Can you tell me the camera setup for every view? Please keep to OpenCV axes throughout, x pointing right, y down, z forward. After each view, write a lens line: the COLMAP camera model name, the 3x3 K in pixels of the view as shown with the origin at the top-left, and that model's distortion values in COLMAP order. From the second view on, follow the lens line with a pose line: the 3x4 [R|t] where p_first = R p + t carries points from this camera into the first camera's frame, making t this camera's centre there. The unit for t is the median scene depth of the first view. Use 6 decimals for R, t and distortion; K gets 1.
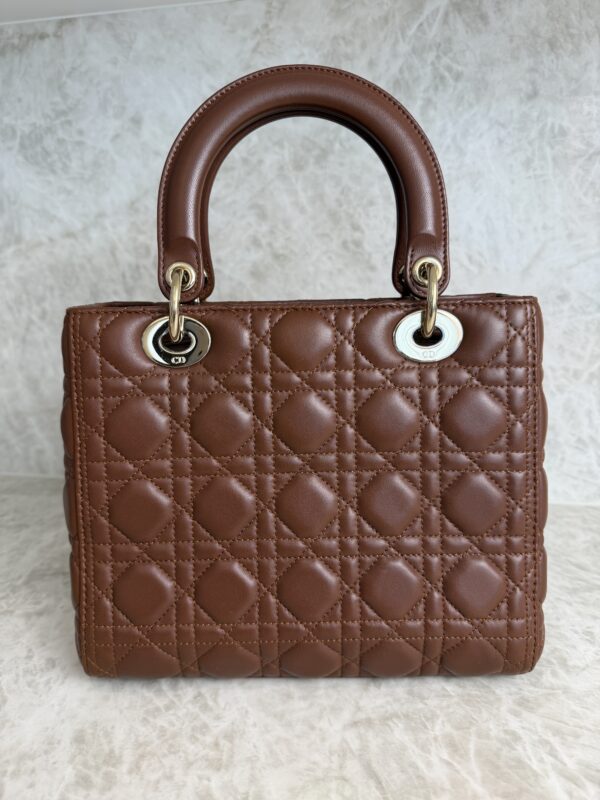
lens RADIAL K [[583.5, 0, 299.3], [0, 583.5, 398.6], [0, 0, 1]] dist [-0.032628, -0.000233]
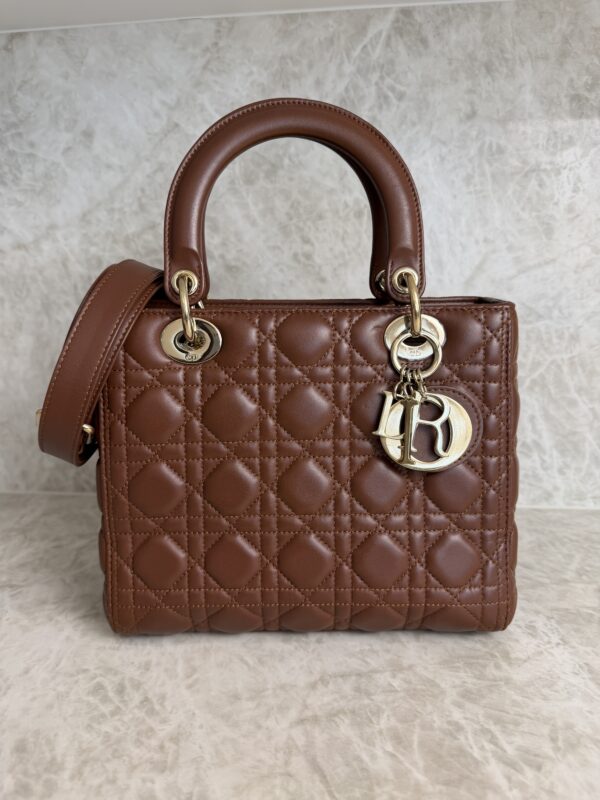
lens RADIAL K [[583.5, 0, 300.3], [0, 583.5, 398.3], [0, 0, 1]] dist [-0.032628, -0.000233]
pose [[0.997947, -0.010074, 0.063244, 0.020723], [0.012241, 0.999348, -0.033975, 0.019956], [-0.062860, 0.034680, 0.997420, -0.013120]]
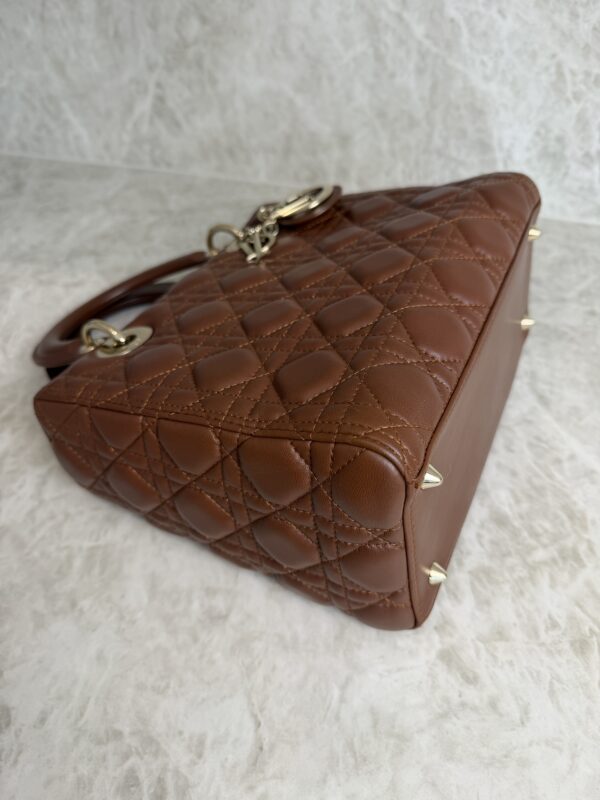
lens RADIAL K [[583.5, 0, 303.2], [0, 583.5, 403.2], [0, 0, 1]] dist [-0.032628, -0.000233]
pose [[0.988638, 0.098537, -0.113517, 0.170598], [-0.026199, 0.856572, 0.515362, -0.060693], [0.148018, -0.506533, 0.849421, -0.118042]]
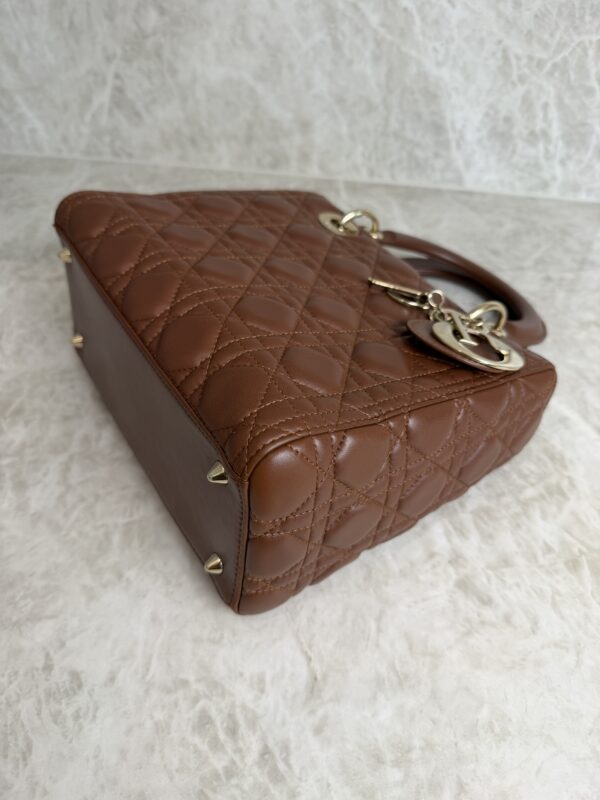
lens RADIAL K [[583.5, 0, 300.6], [0, 583.5, 404.6], [0, 0, 1]] dist [-0.032628, -0.000233]
pose [[0.999432, 0.027987, -0.018768, 0.098220], [-0.013416, 0.841392, 0.540258, -0.079083], [0.030912, -0.539700, 0.841290, -0.182696]]
